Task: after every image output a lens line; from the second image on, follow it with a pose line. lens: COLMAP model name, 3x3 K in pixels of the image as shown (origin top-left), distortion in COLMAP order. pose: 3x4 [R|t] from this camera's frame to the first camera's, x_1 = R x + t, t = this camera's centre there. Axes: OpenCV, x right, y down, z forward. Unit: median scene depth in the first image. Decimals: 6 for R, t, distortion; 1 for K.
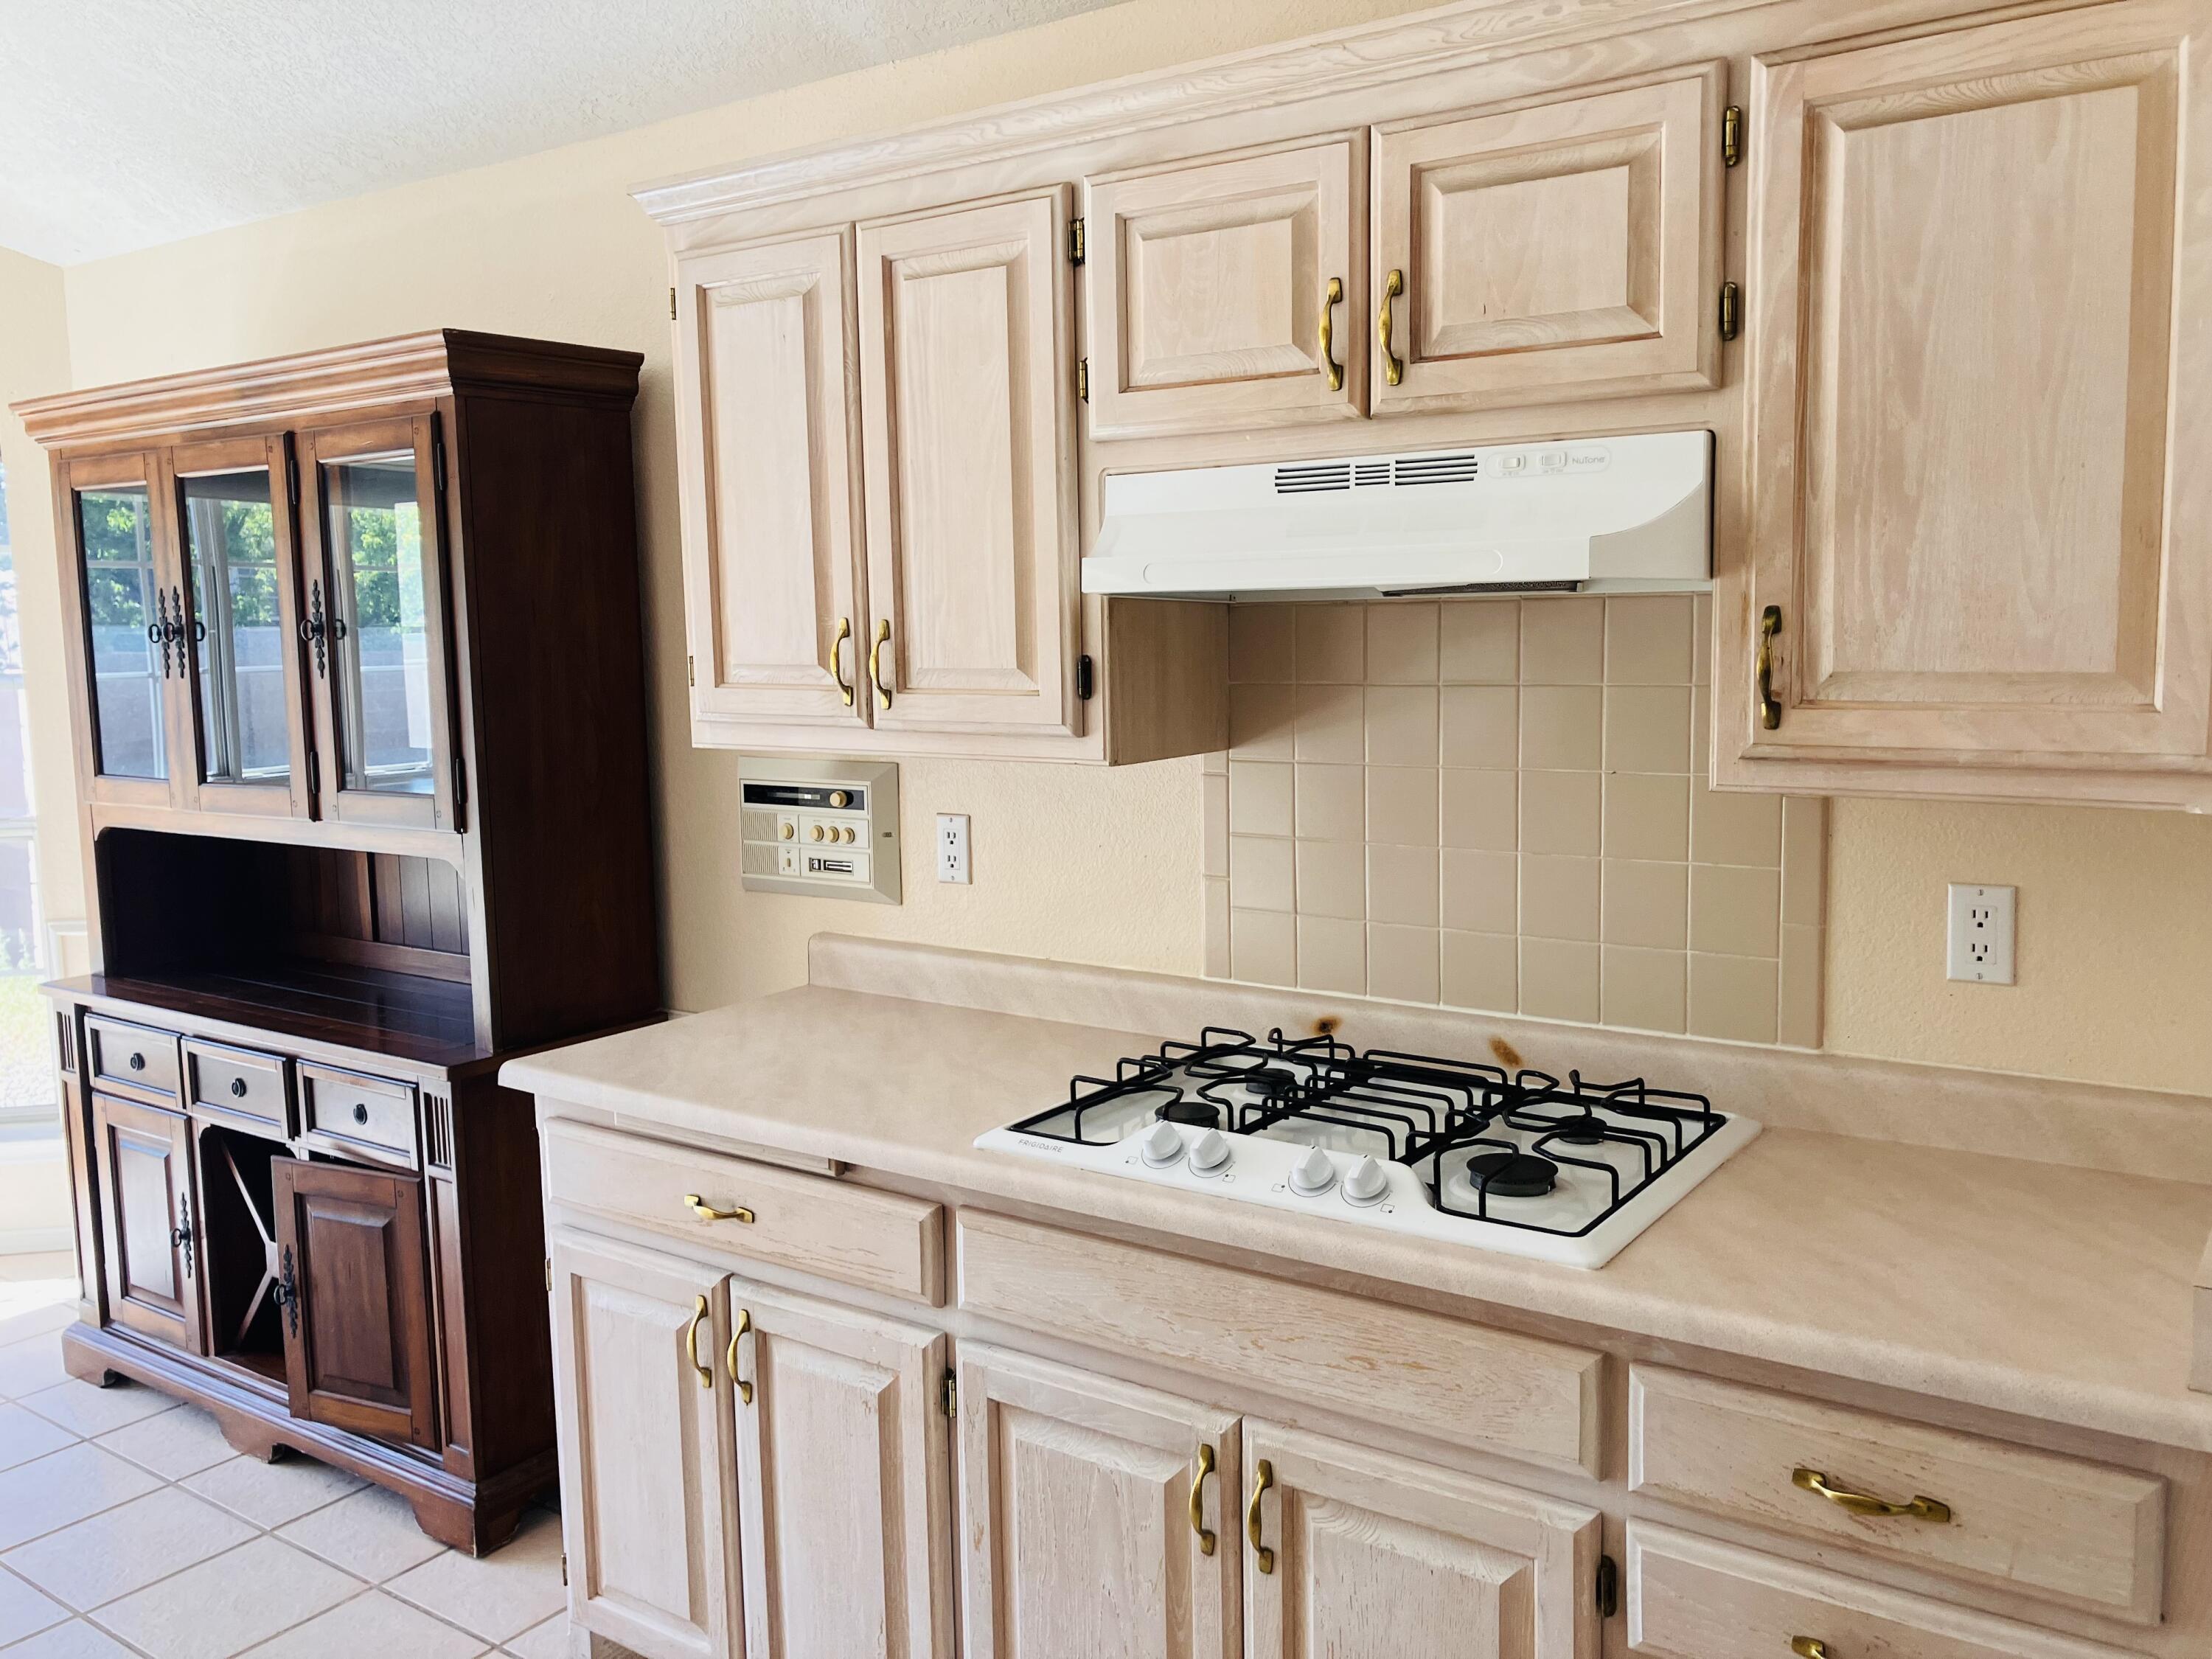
lens RADIAL K [[1813.5, 0, 1106.0], [0, 1813.5, 829.5], [0, 0, 1]] dist [0.070212, 0.000896]
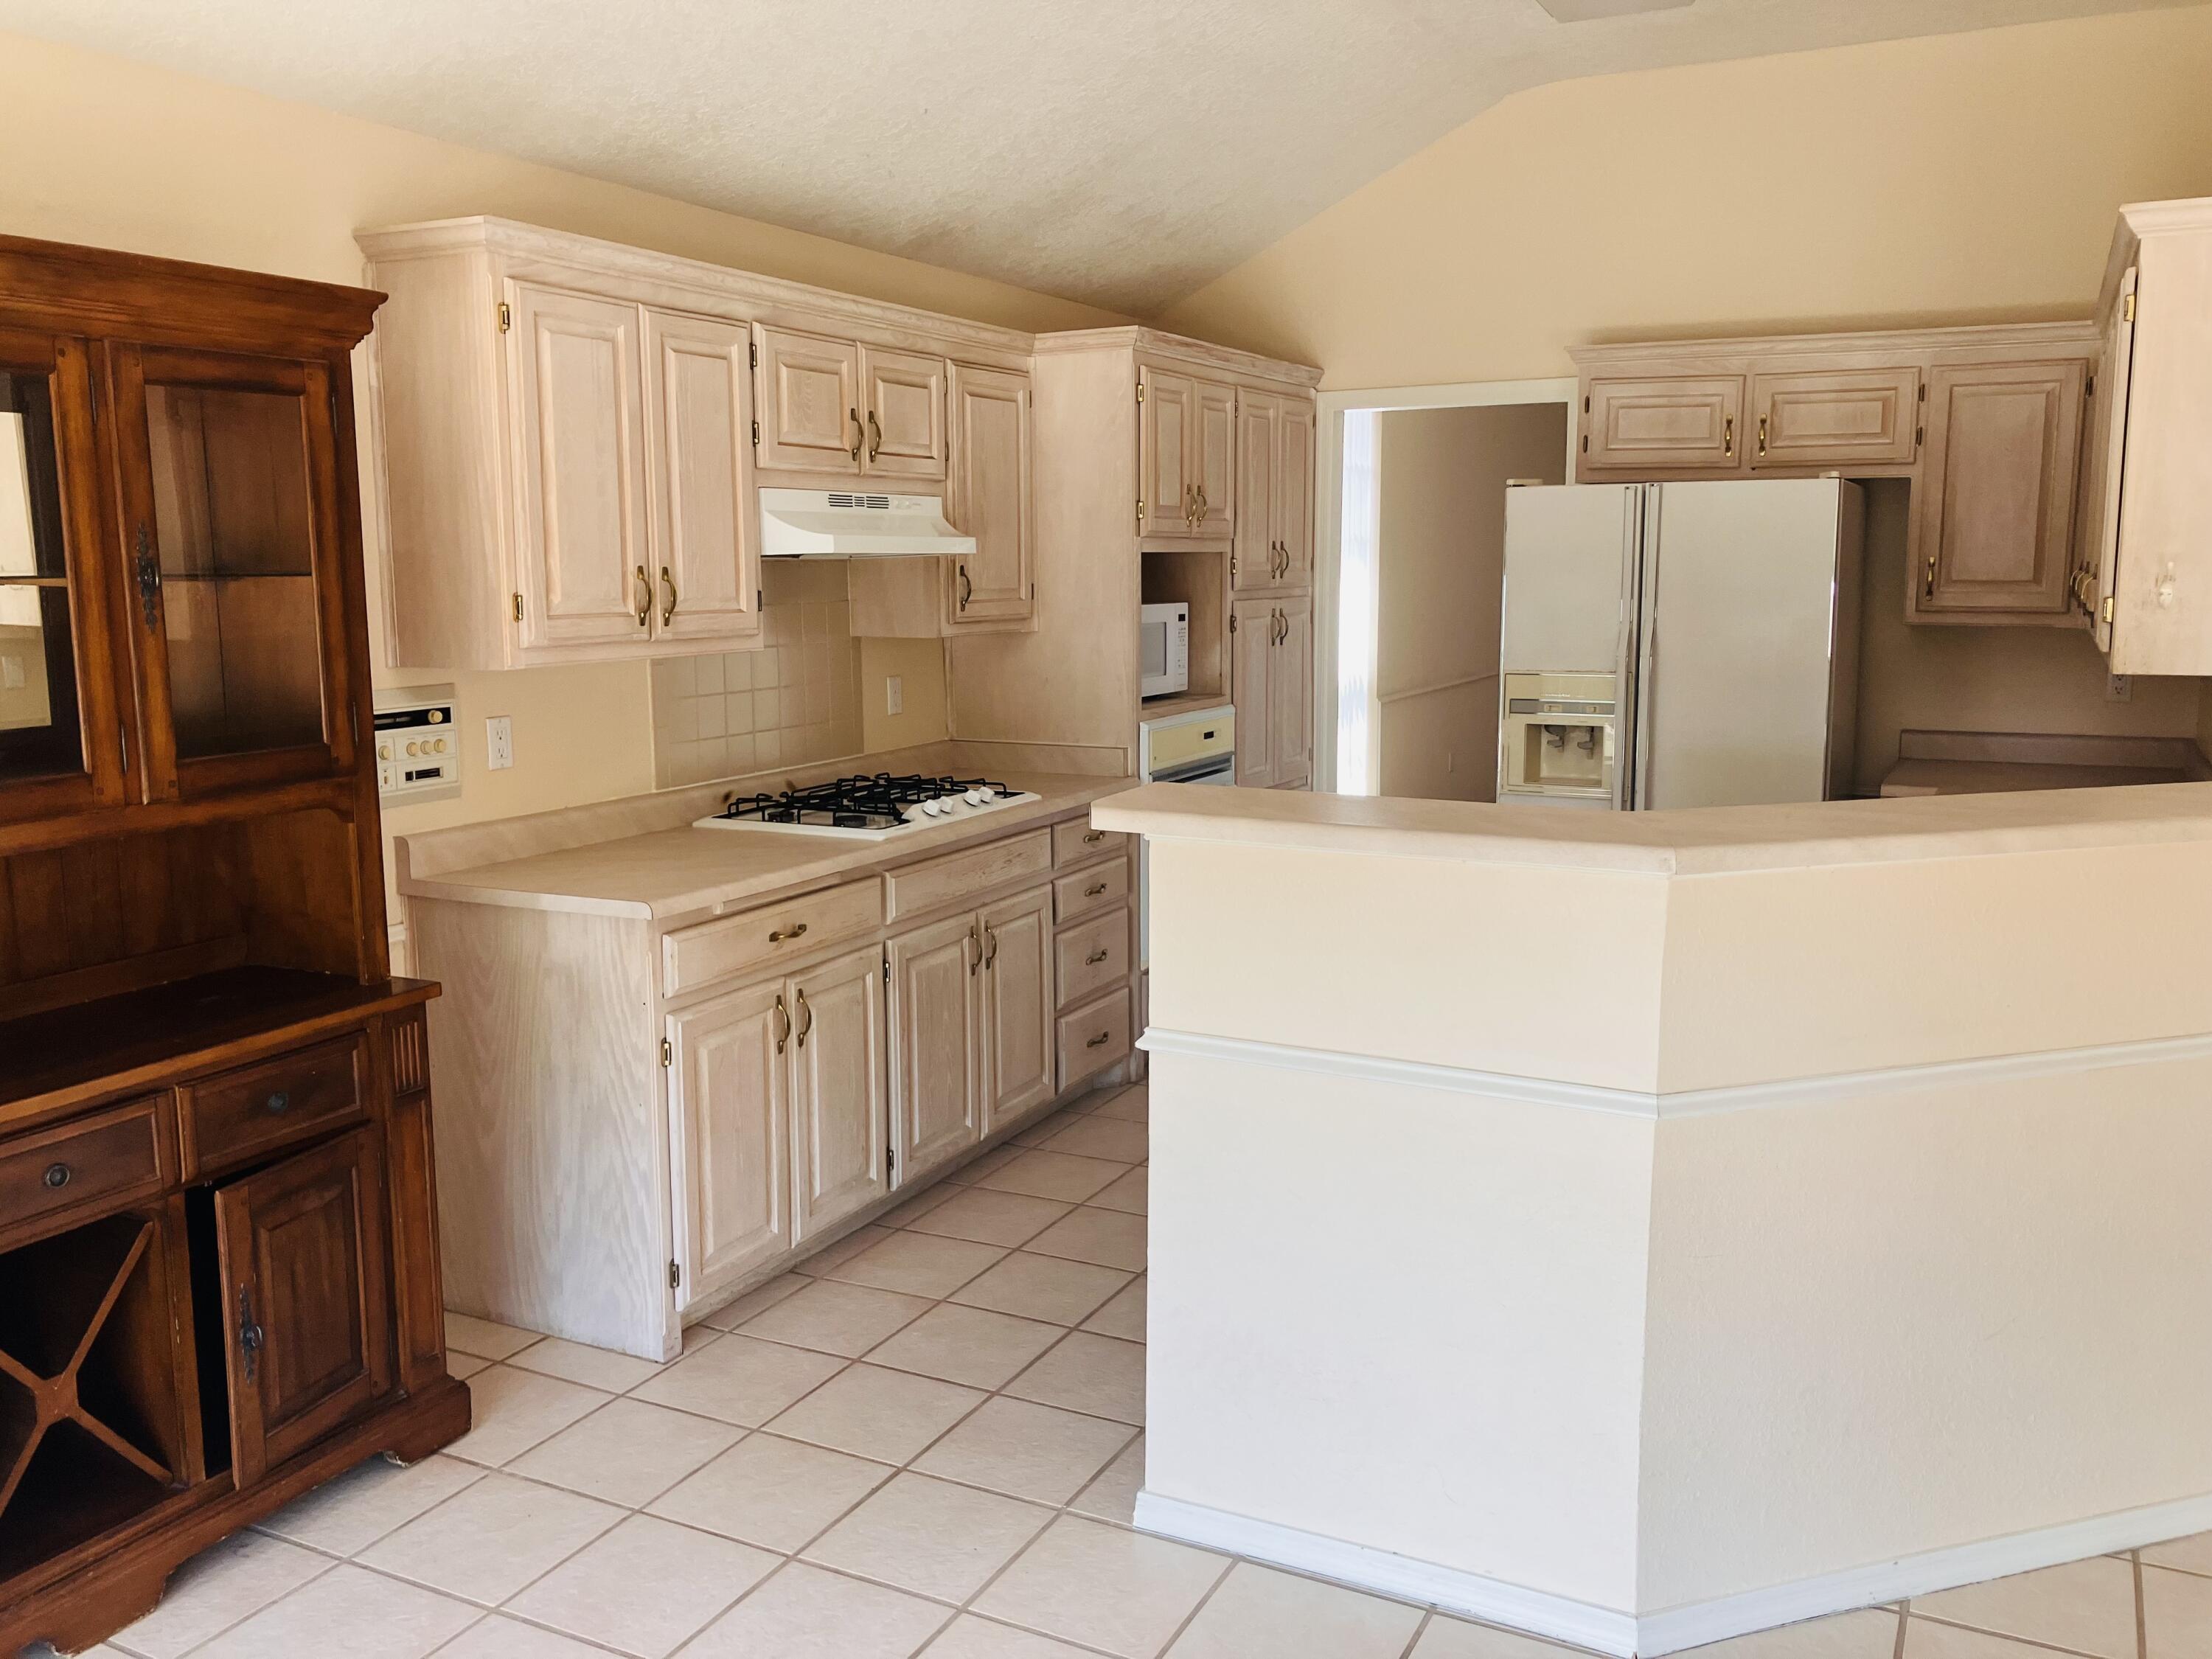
lens RADIAL K [[1813.5, 0, 1106.0], [0, 1813.5, 829.5], [0, 0, 1]] dist [0.070212, 0.000896]
pose [[-0.160466, -0.130922, 0.978320, -2.049355], [0.124675, 0.980537, 0.151668, -0.103707], [-0.979136, 0.146310, -0.141020, 1.067883]]
